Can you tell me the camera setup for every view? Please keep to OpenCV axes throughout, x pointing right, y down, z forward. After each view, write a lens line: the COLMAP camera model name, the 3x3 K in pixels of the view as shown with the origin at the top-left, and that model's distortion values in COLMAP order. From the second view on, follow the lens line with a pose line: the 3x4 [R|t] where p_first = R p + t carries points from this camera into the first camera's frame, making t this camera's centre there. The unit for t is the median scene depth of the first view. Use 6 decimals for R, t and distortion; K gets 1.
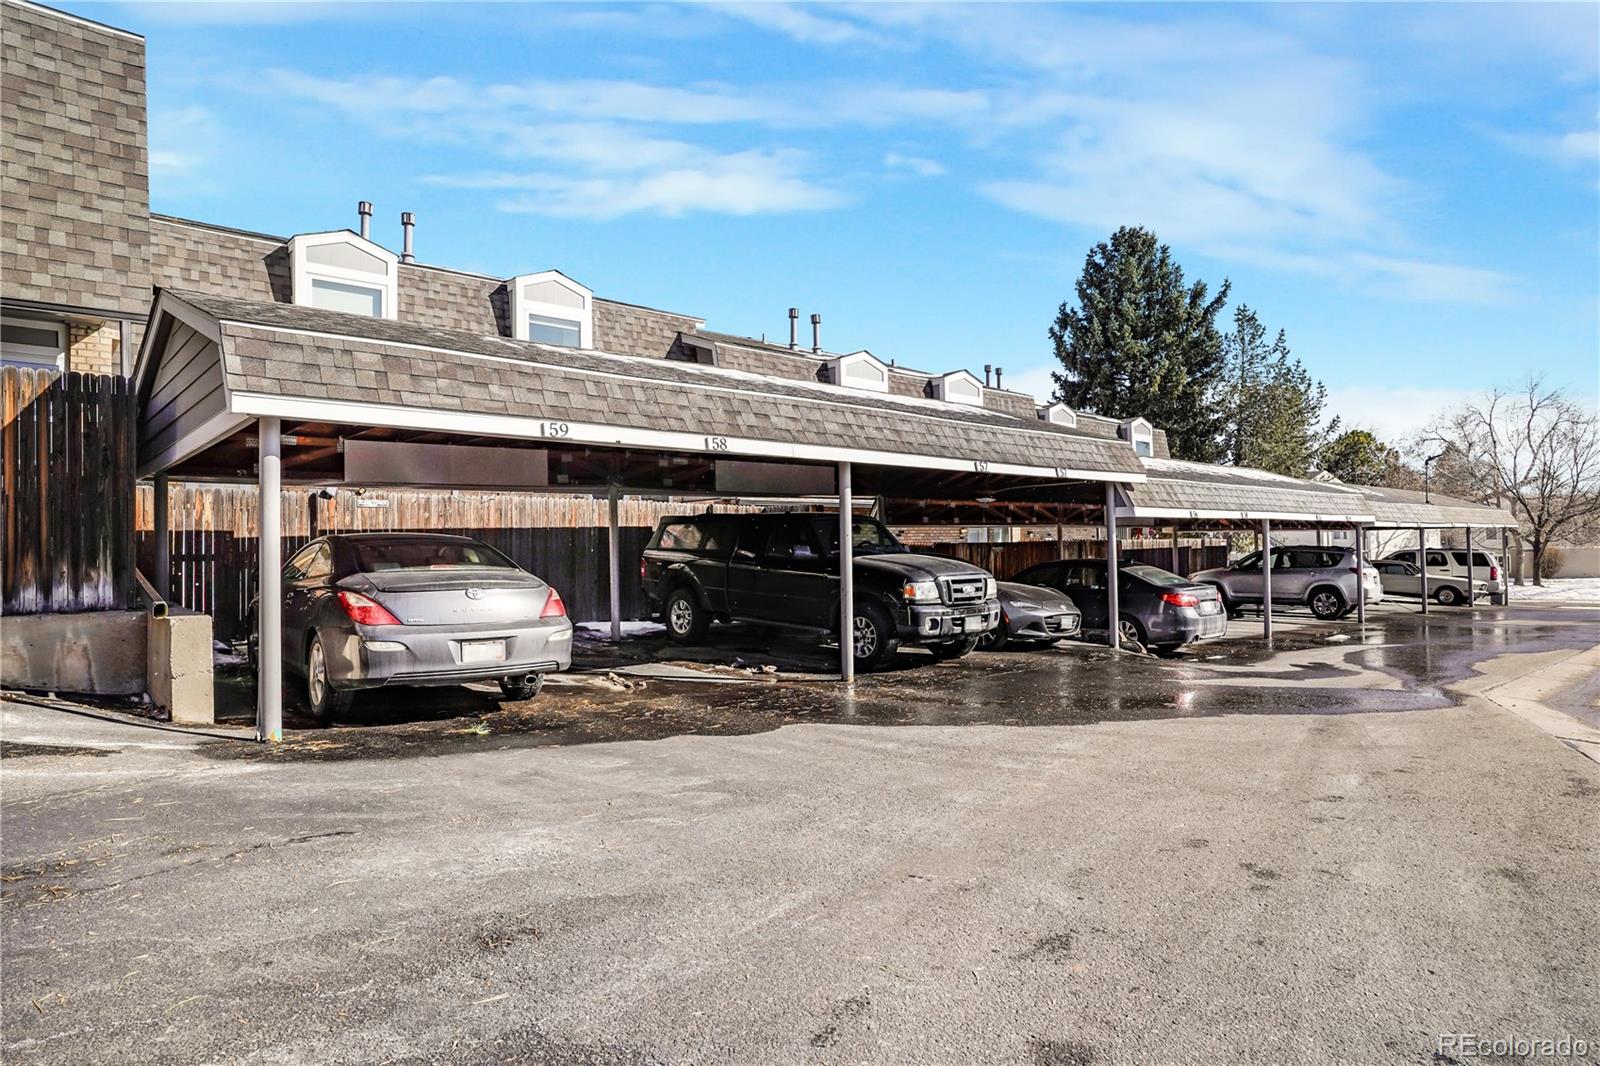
lens RADIAL K [[930.3, 0, 800.0], [0, 930.3, 533.0], [0, 0, 1]] dist [-0.052556, 0.041286]
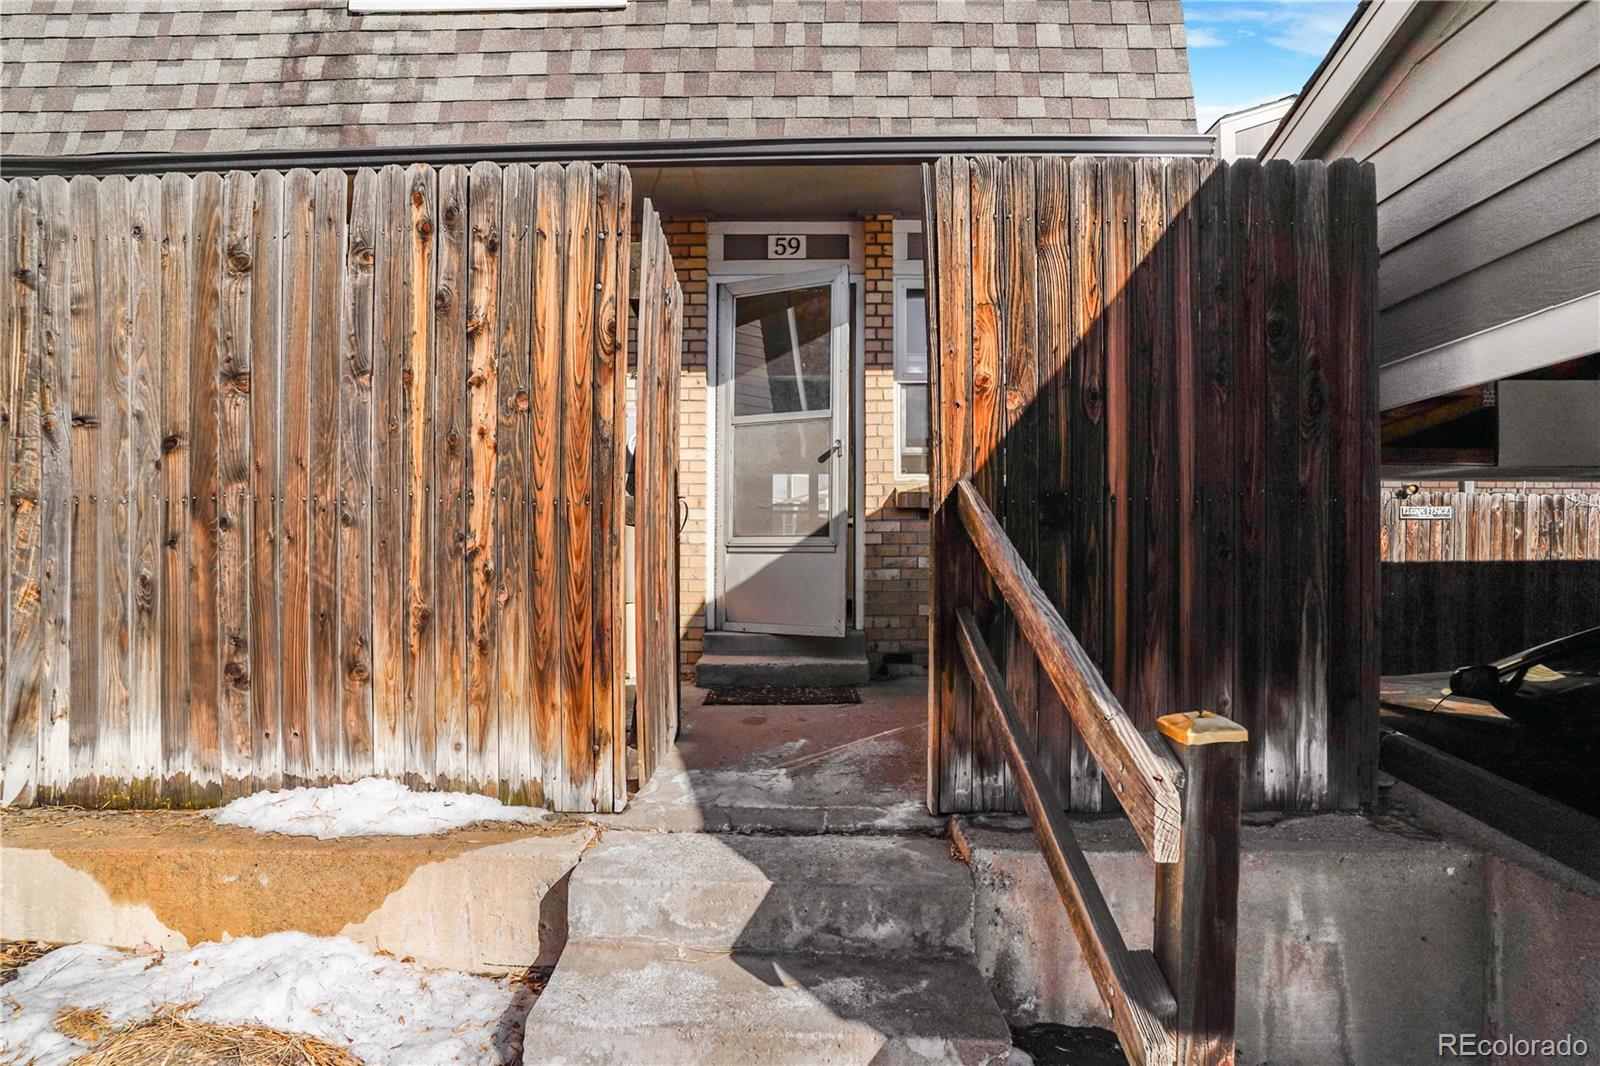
lens RADIAL K [[790.4, 0, 781.3], [0, 790.4, 543.5], [0, 0, 1]] dist [-0.070735, 0.030658]
pose [[0.739826, 0.004492, -0.672783, -0.683744], [-0.003464, 0.999990, 0.002867, -0.020220], [0.672789, 0.000210, 0.739834, 0.610125]]
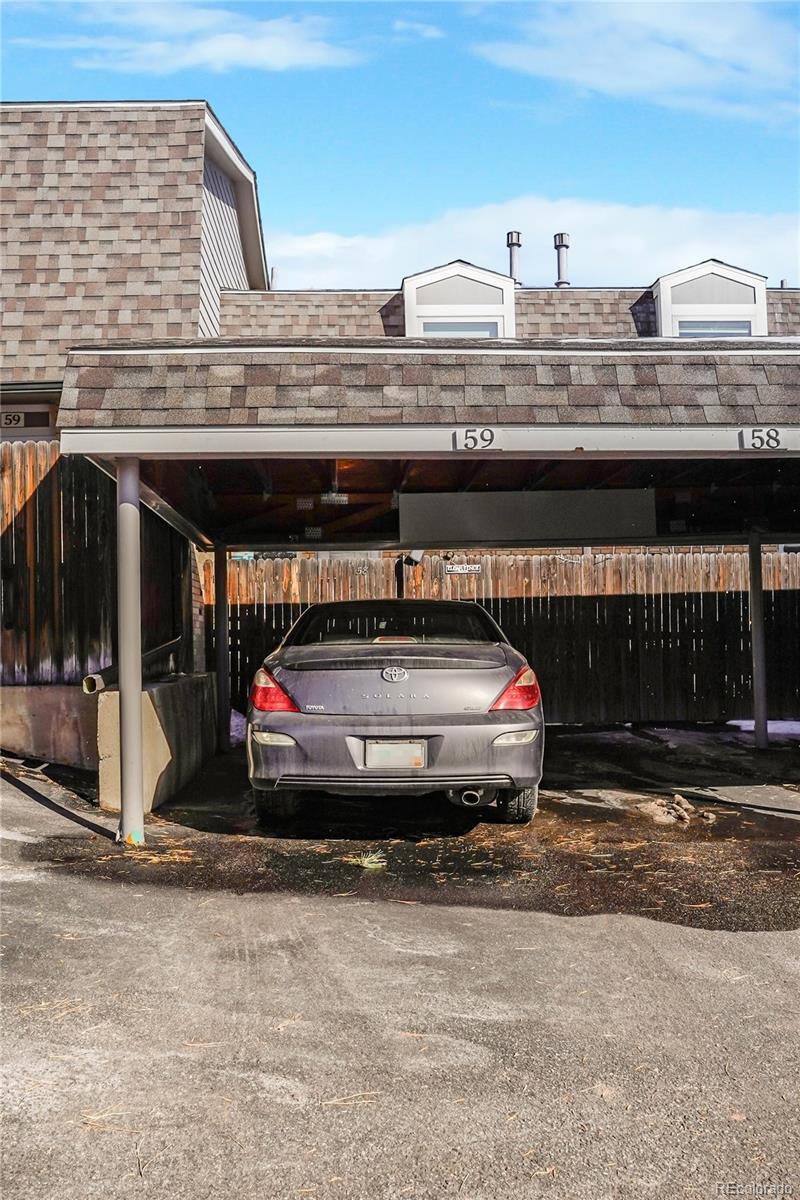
lens RADIAL K [[1056.1, 0, 400.0], [0, 1056.1, 600.0], [0, 0, 1]] dist [-0.067919, 0.087194]
pose [[0.761295, -0.022894, -0.648001, 0.188048], [0.014913, 0.999730, -0.017800, 0.020351], [0.648234, 0.003887, 0.761432, 0.344225]]
